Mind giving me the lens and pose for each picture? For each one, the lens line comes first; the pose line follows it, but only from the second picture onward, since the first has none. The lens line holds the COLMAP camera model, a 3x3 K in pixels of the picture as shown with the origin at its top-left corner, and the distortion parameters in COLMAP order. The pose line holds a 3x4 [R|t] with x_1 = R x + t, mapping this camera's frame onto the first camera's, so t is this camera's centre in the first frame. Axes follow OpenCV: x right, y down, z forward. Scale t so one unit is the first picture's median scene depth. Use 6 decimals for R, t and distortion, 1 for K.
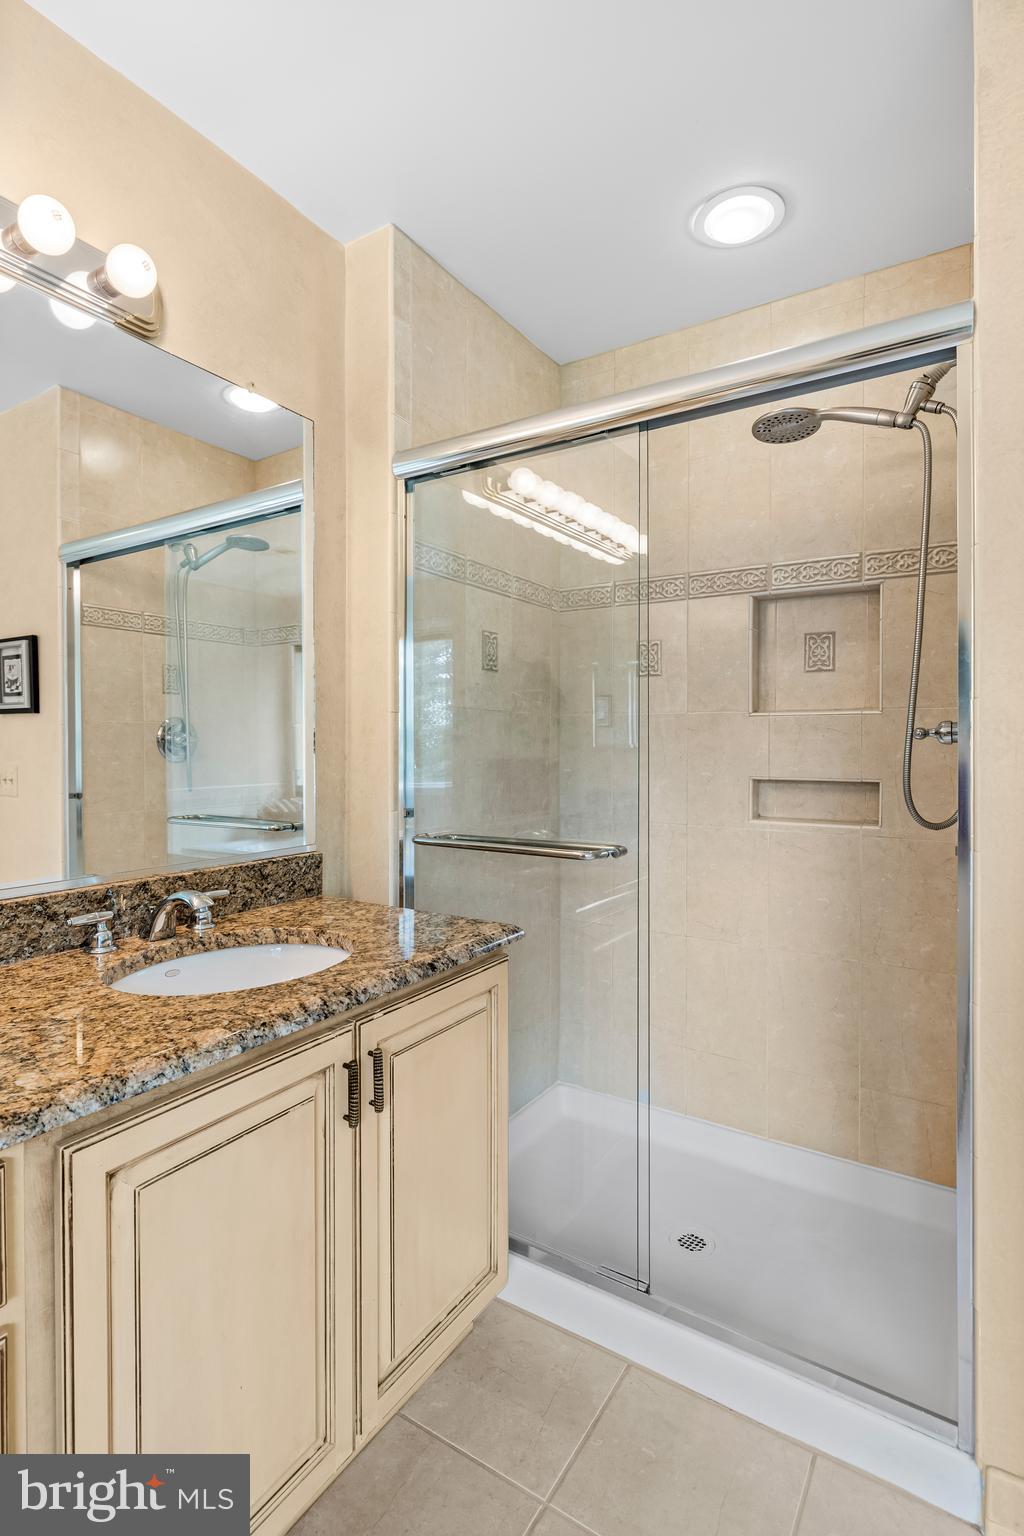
lens RADIAL K [[775.3, 0, 482.5], [0, 775.3, 745.5], [0, 0, 1]] dist [-0.009628, 0.000627]
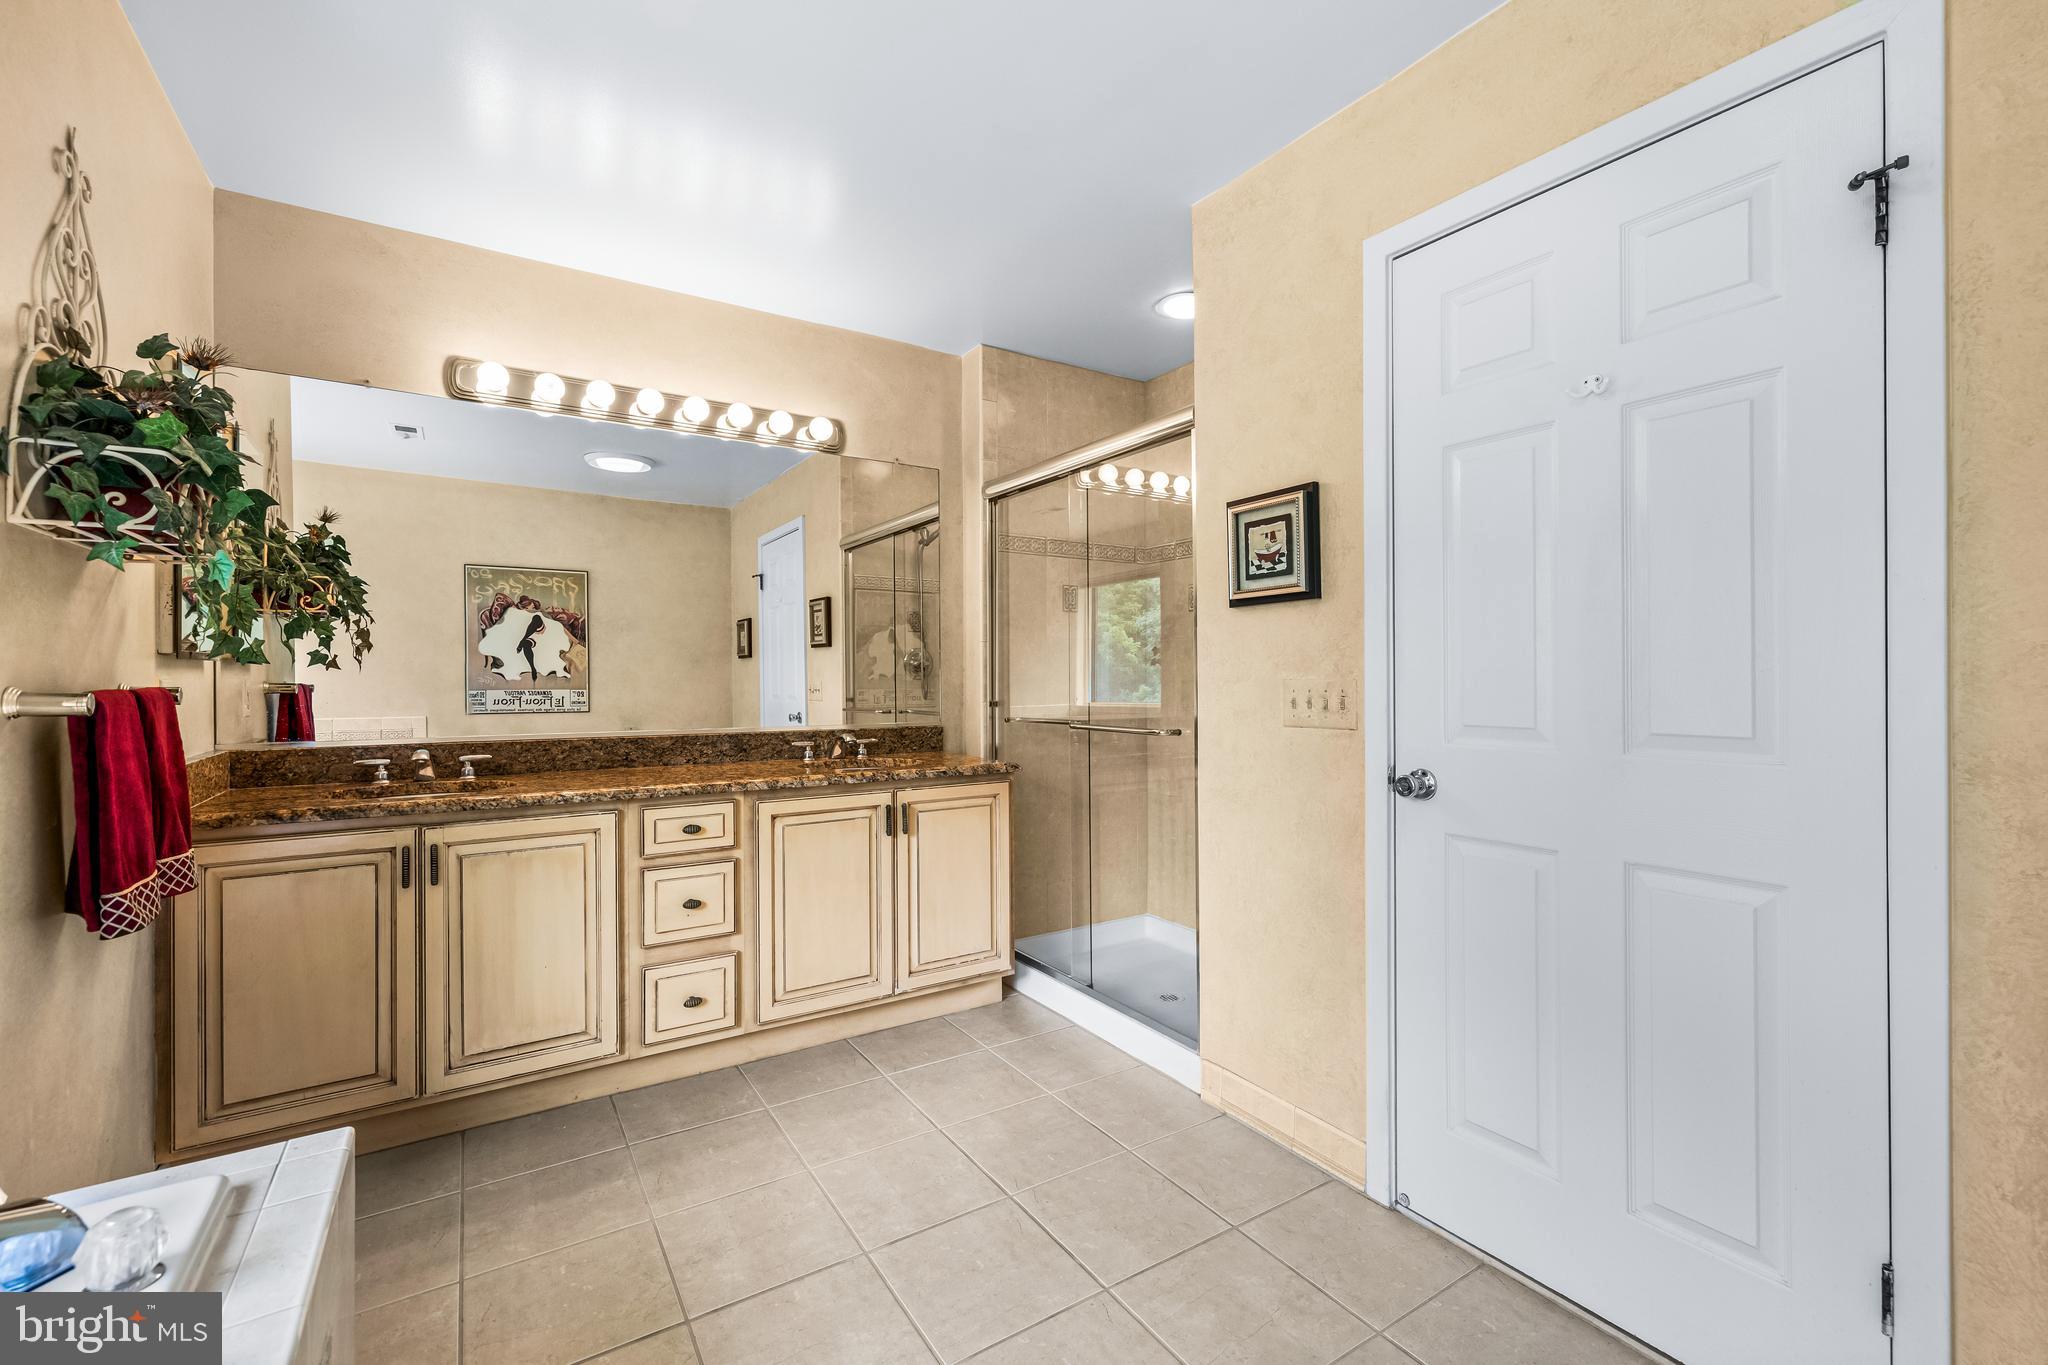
lens RADIAL K [[865.5, 0, 1011.0], [0, 865.5, 676.7], [0, 0, 1]] dist [0.000212, 0.001077]
pose [[0.911875, -0.002393, -0.410462, 0.740929], [0.001742, 0.999997, -0.001959, 0.036897], [0.410465, 0.001072, 0.911876, -0.692000]]
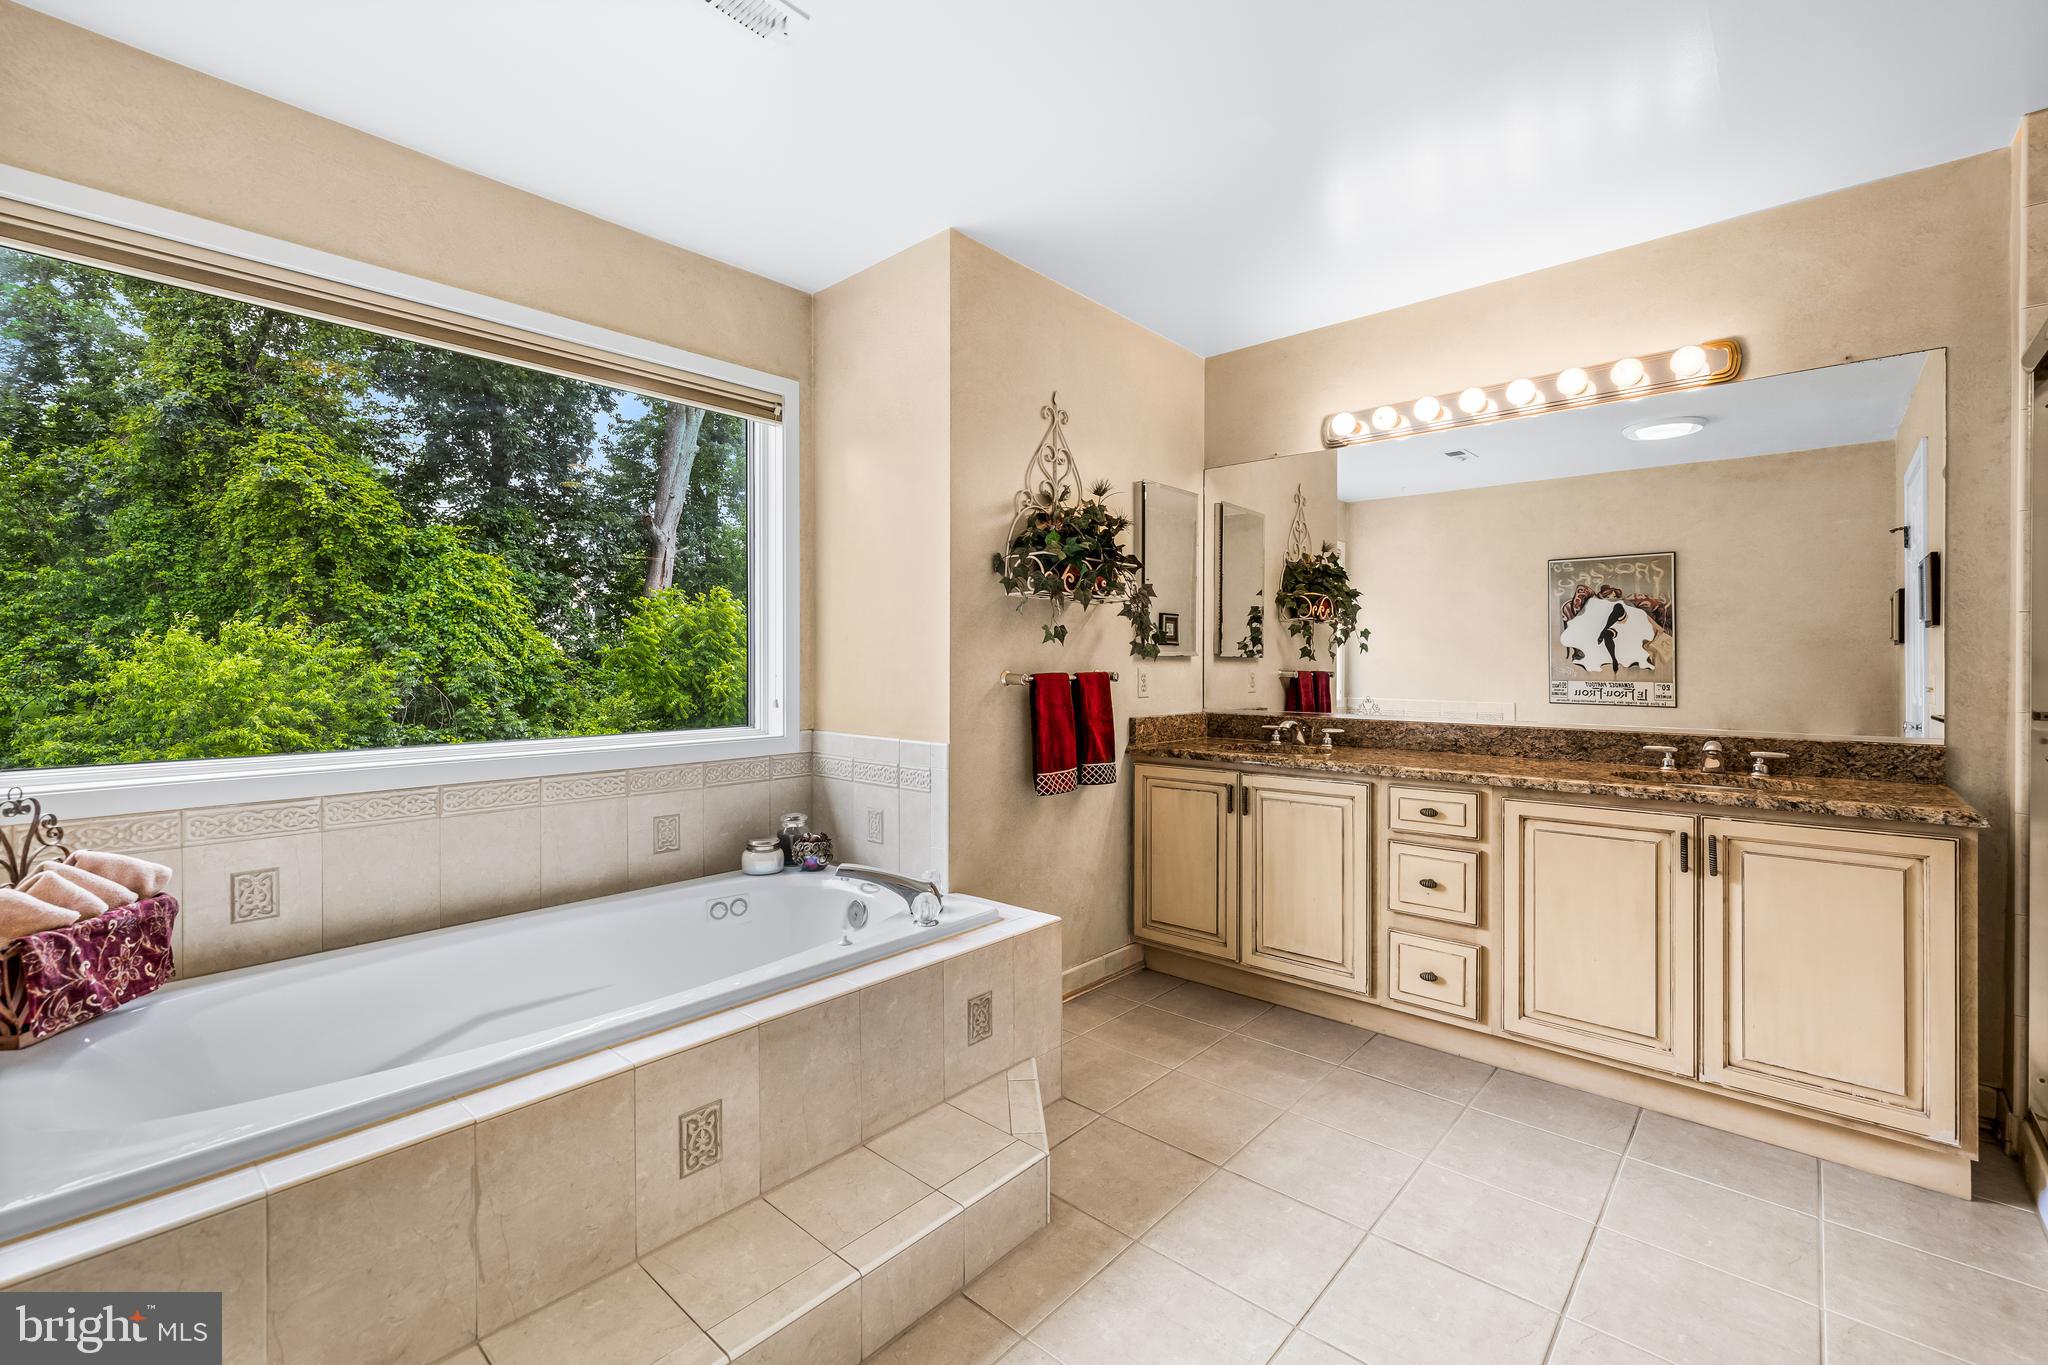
lens RADIAL K [[865.5, 0, 1023.0], [0, 865.5, 673.1], [0, 0, 1]] dist [0.000212, 0.001077]
pose [[-0.150571, 0.006456, -0.988578, 1.248916], [-0.005672, 0.999957, 0.007394, 0.036063], [0.988583, 0.006720, -0.150528, -0.093748]]
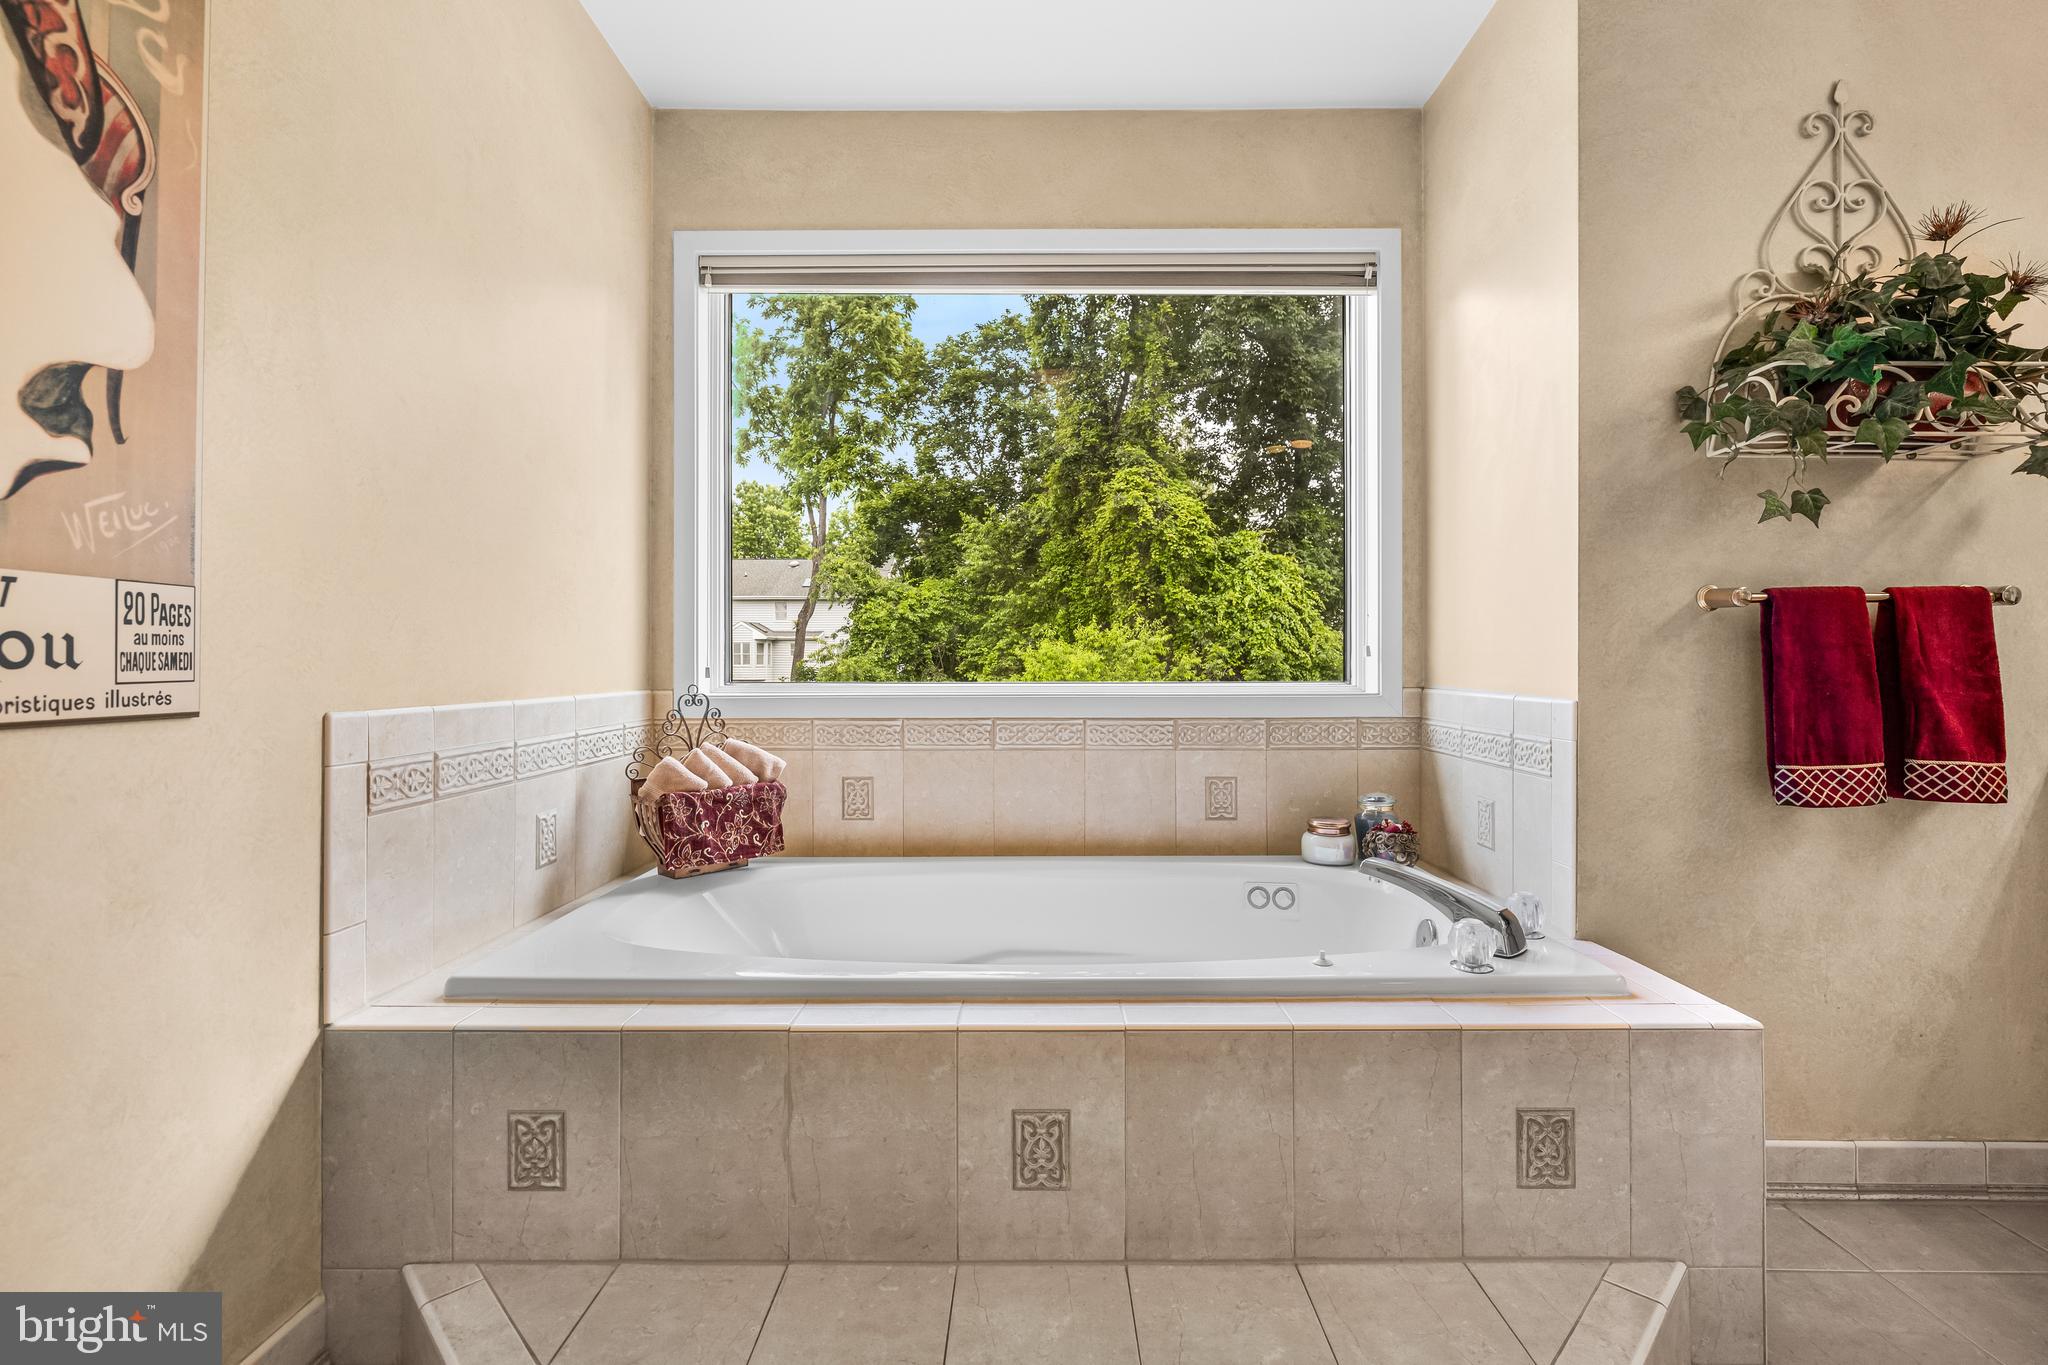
lens RADIAL K [[927.1, 0, 1028.2], [0, 927.1, 661.1], [0, 0, 1]] dist [-0.005446, 0.002136]
pose [[-0.833644, -0.004455, -0.552285, 0.837690], [-0.006459, 0.999978, 0.001683, 0.129734], [0.552265, 0.004970, -0.833654, 0.064940]]
